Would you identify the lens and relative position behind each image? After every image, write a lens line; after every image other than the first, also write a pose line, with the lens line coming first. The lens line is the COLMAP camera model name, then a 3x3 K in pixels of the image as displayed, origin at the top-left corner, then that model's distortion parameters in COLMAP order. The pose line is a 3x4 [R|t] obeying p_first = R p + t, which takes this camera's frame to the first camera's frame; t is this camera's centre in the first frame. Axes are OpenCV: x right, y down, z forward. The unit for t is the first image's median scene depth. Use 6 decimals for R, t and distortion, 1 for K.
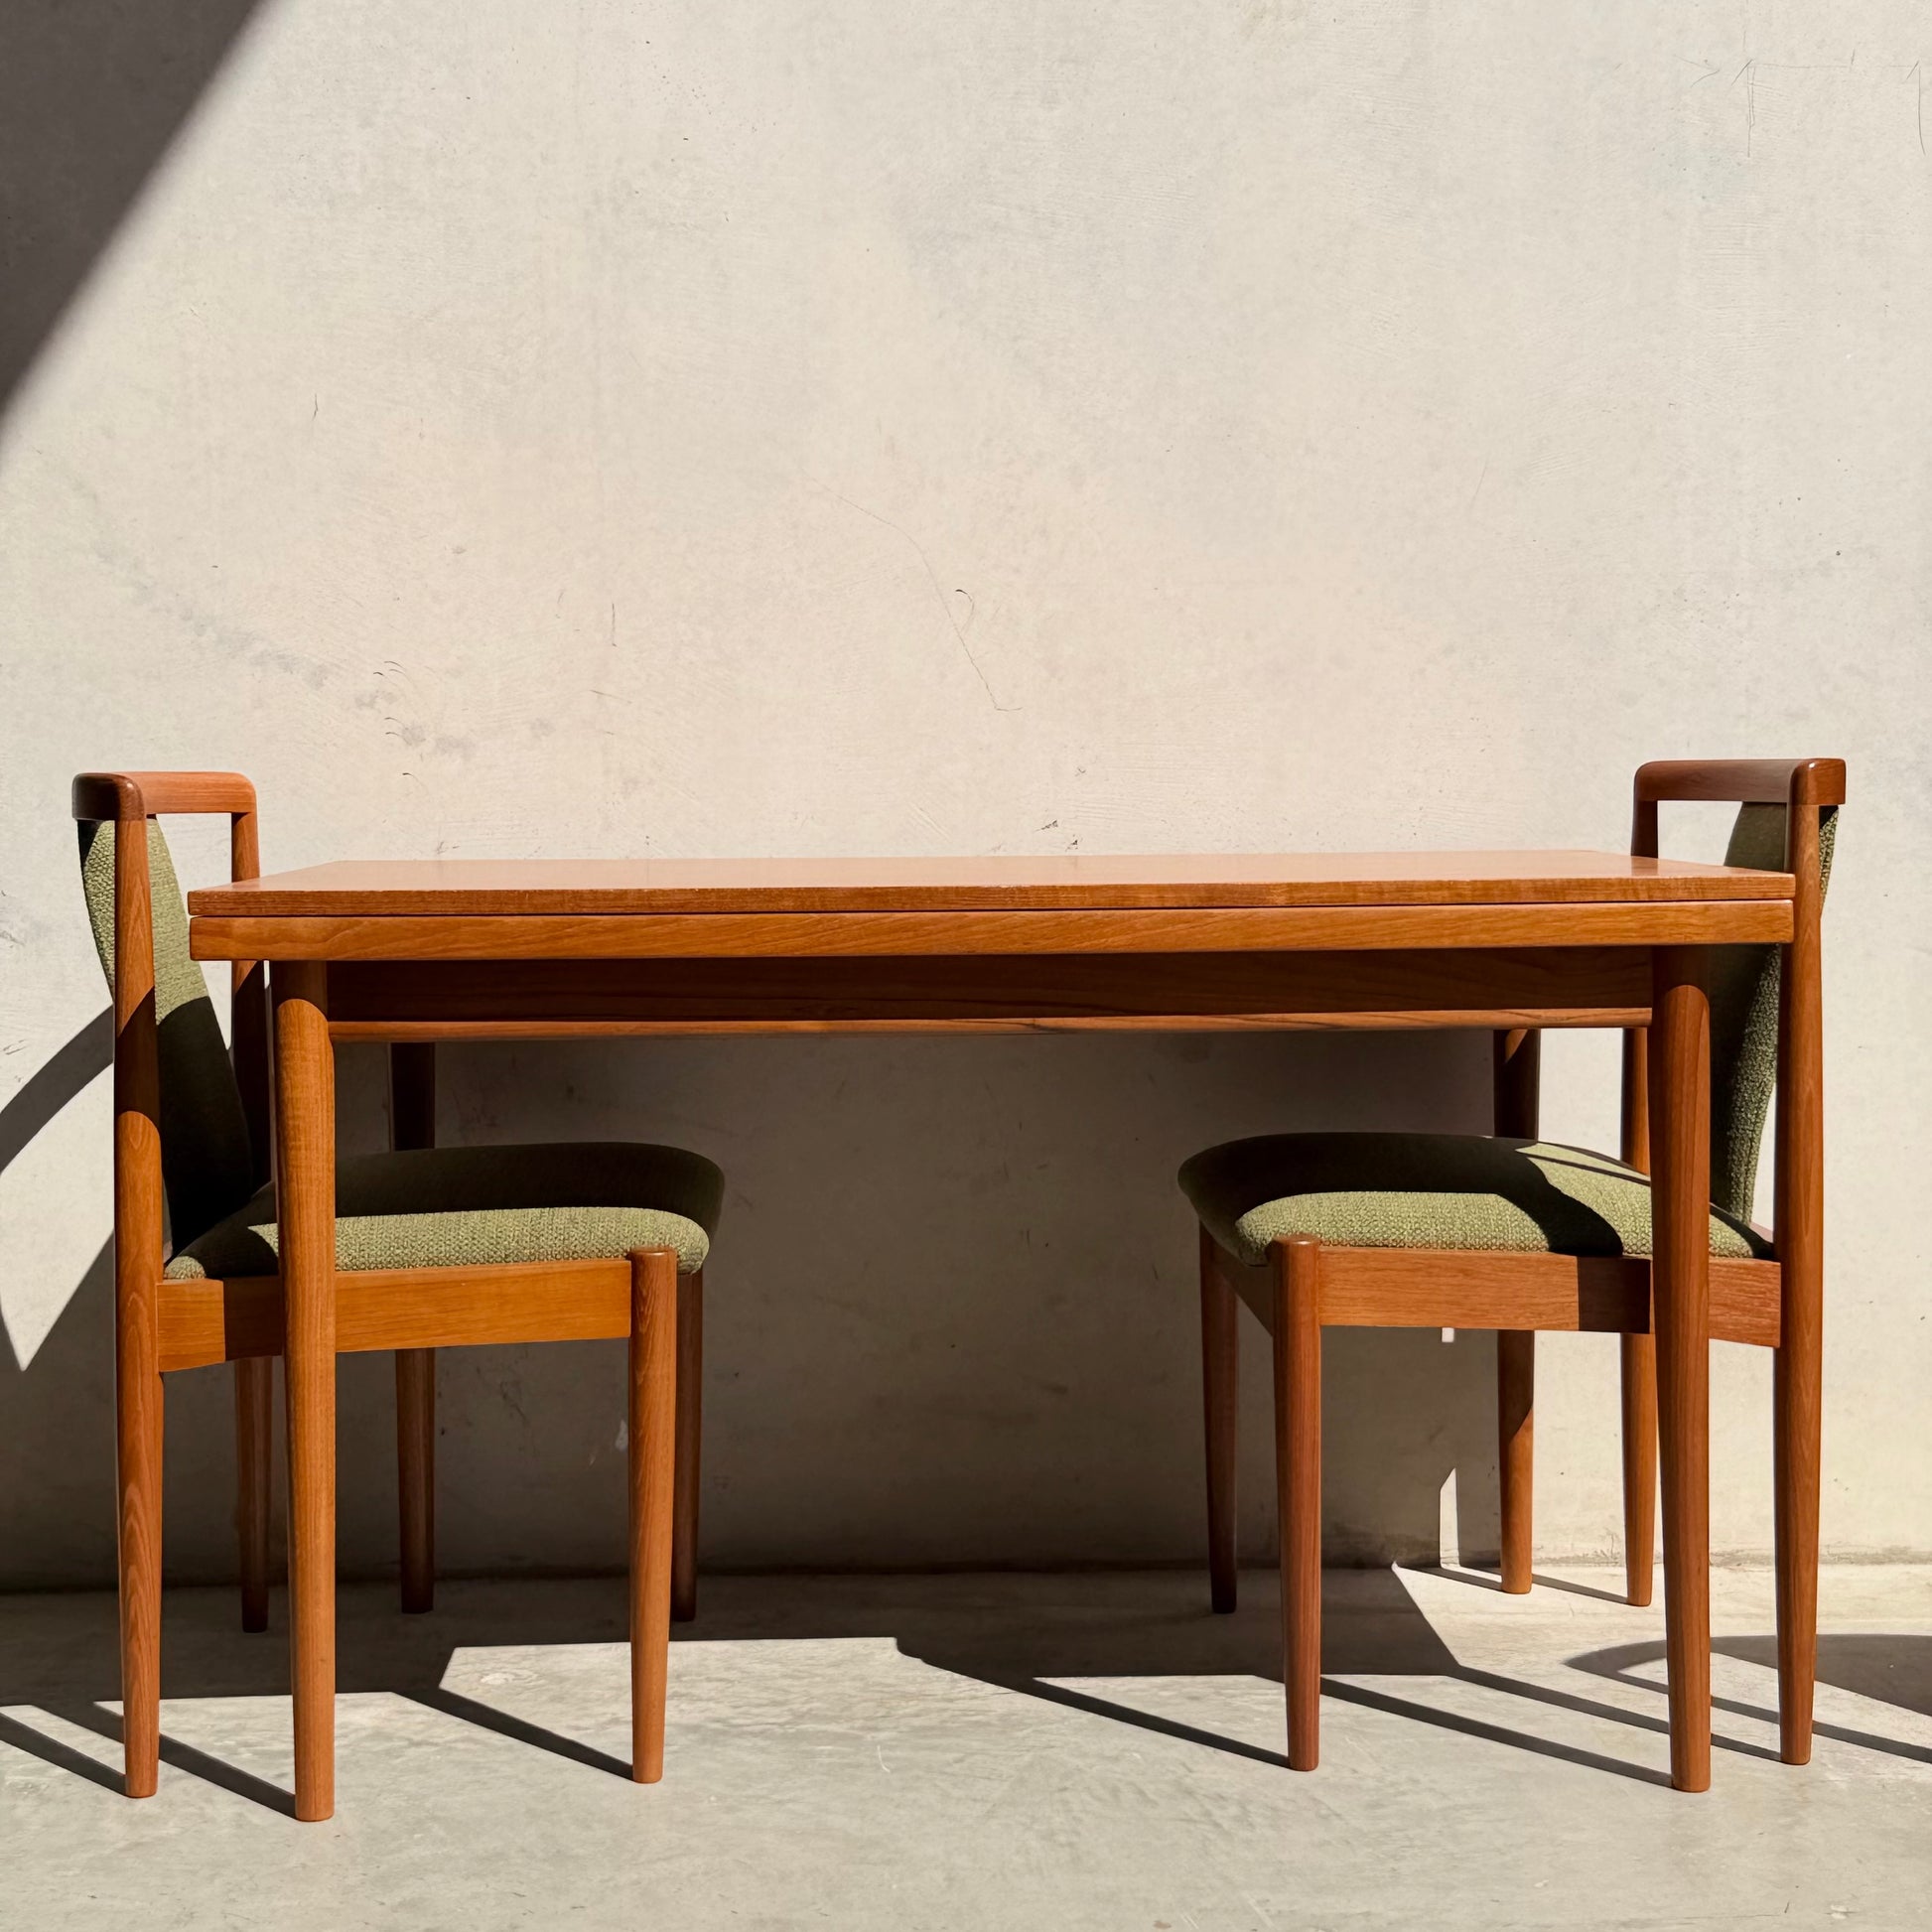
lens RADIAL K [[2949.8, 0, 966.0], [0, 2949.8, 966.0], [0, 0, 1]] dist [0.116538, -0.021778]
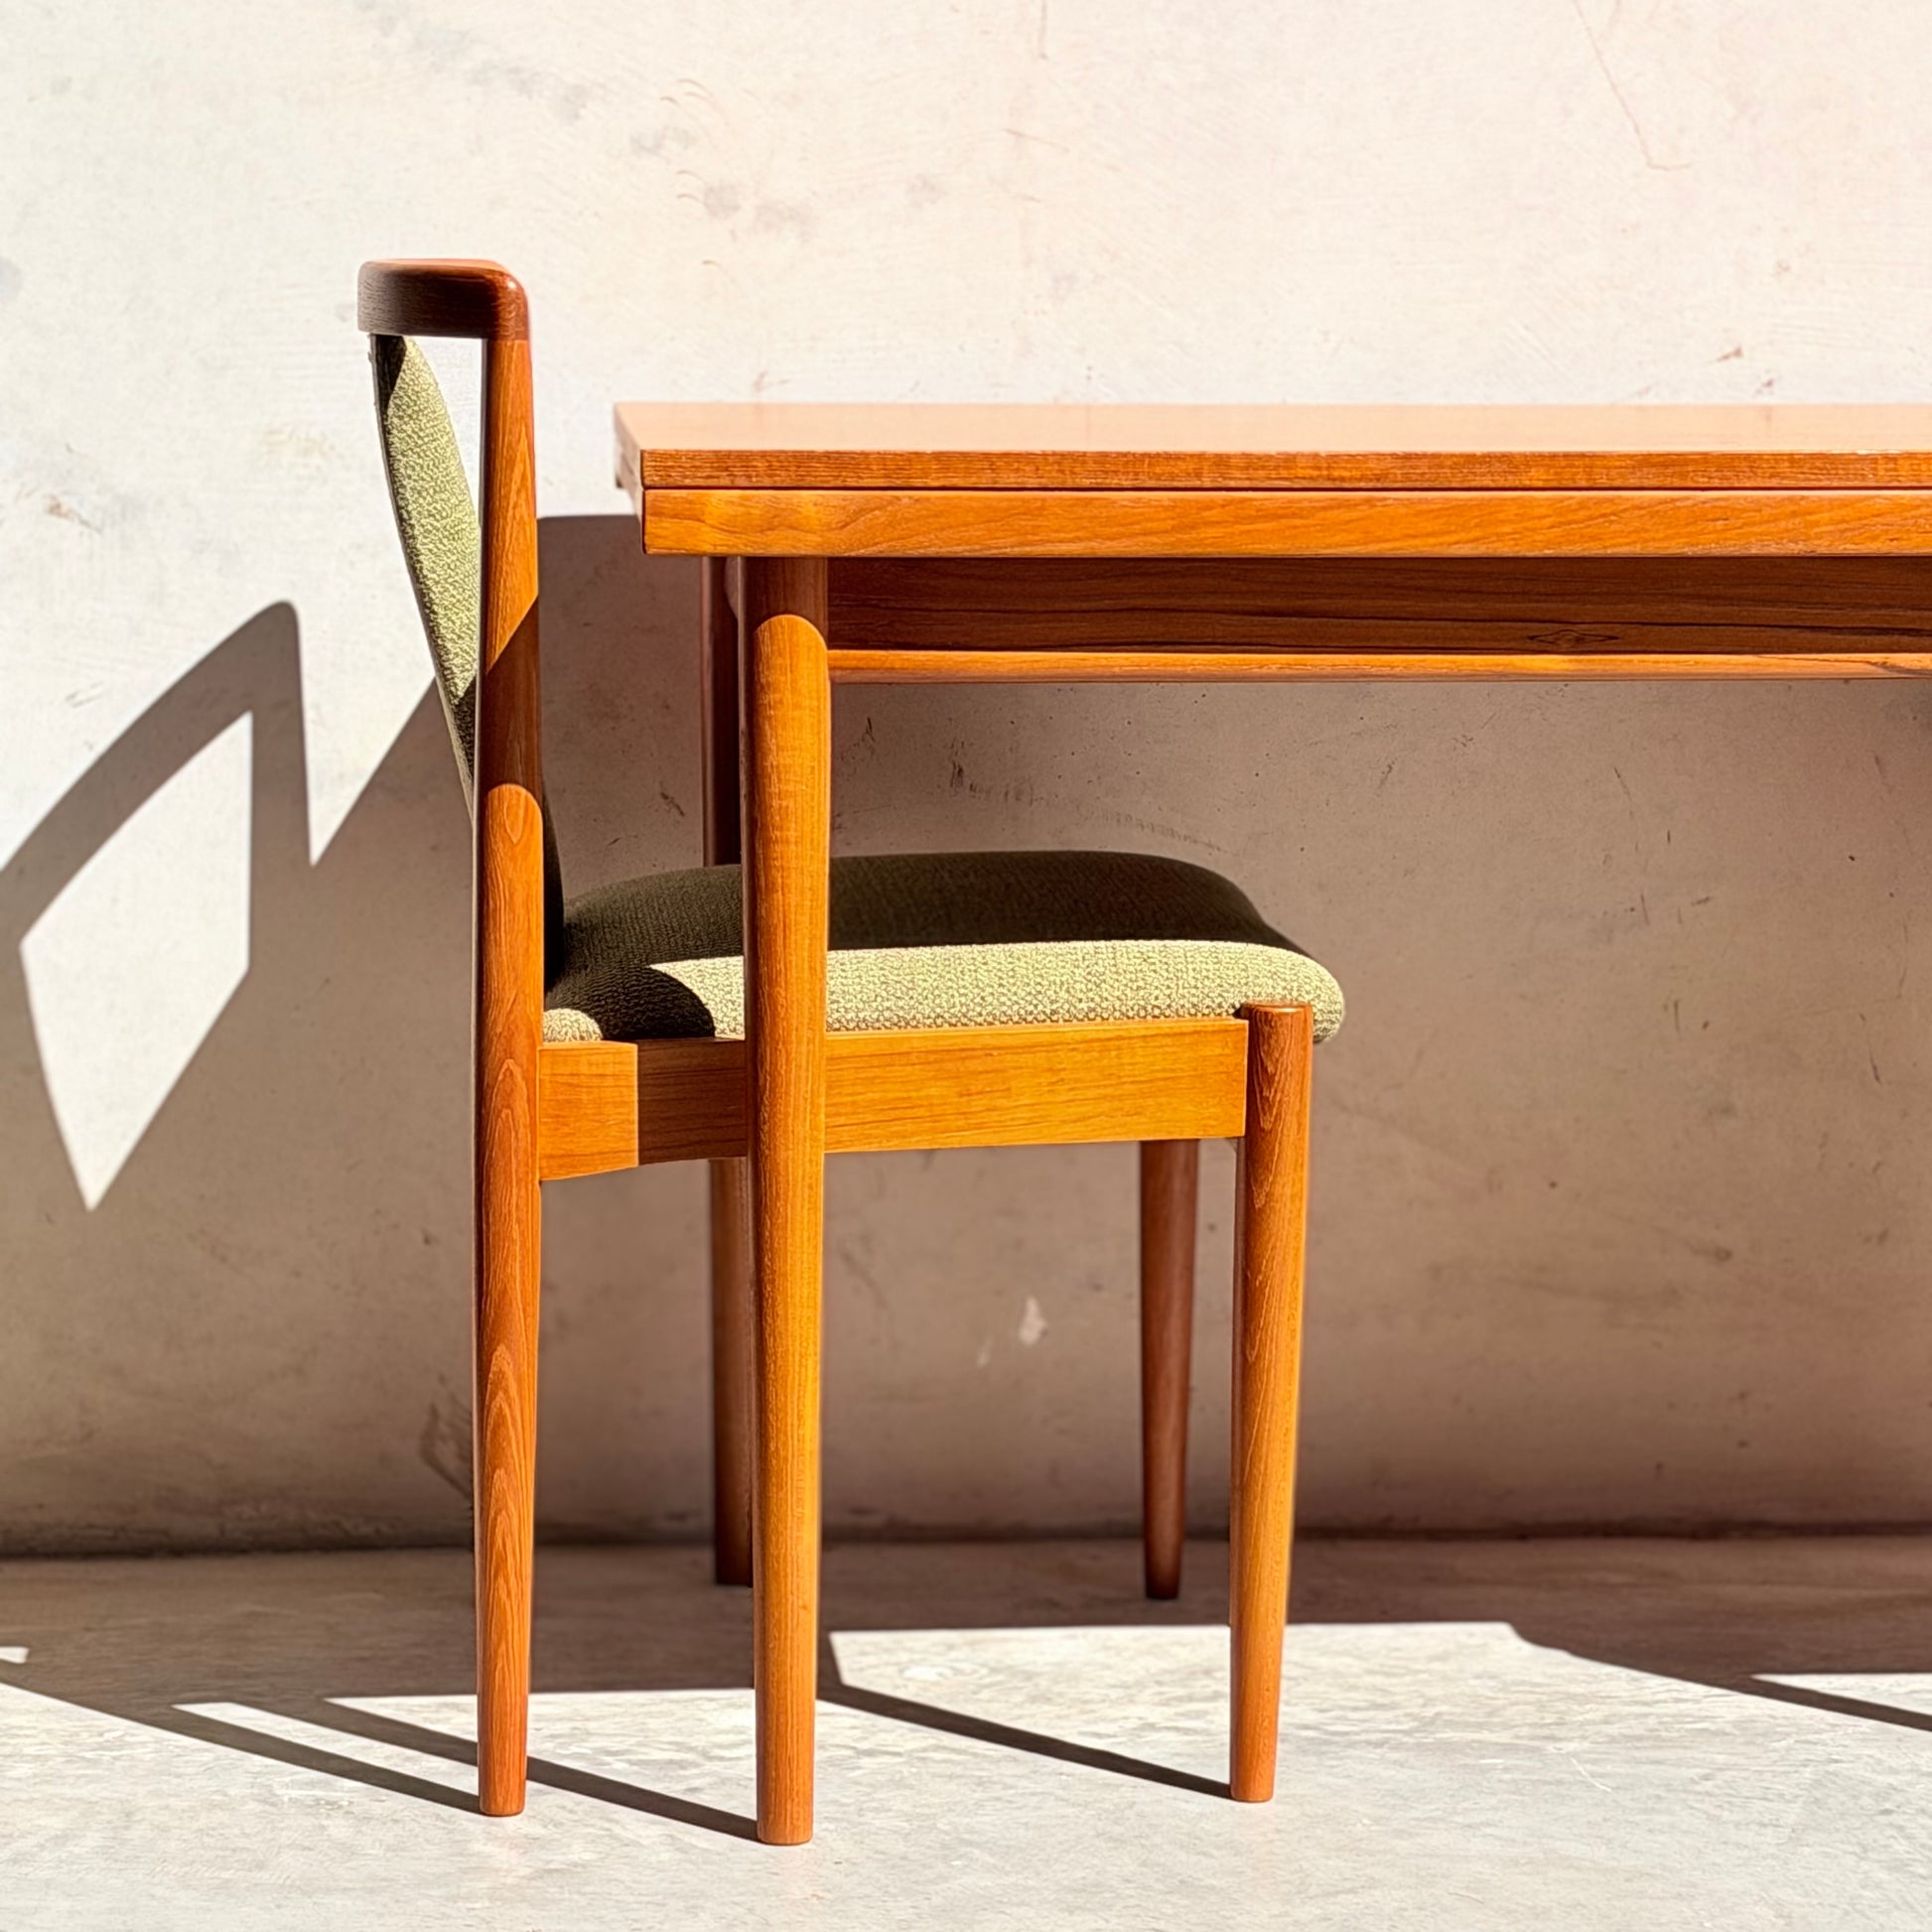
lens RADIAL K [[5726.1, 0, 961.9], [0, 5726.1, 984.2], [0, 0, 1]] dist [0.101599, 0.306039]
pose [[0.998976, 0.006437, 0.044793, -0.221527], [-0.009347, 0.997838, 0.065051, 0.008946], [-0.044278, -0.065403, 0.996876, -0.251904]]
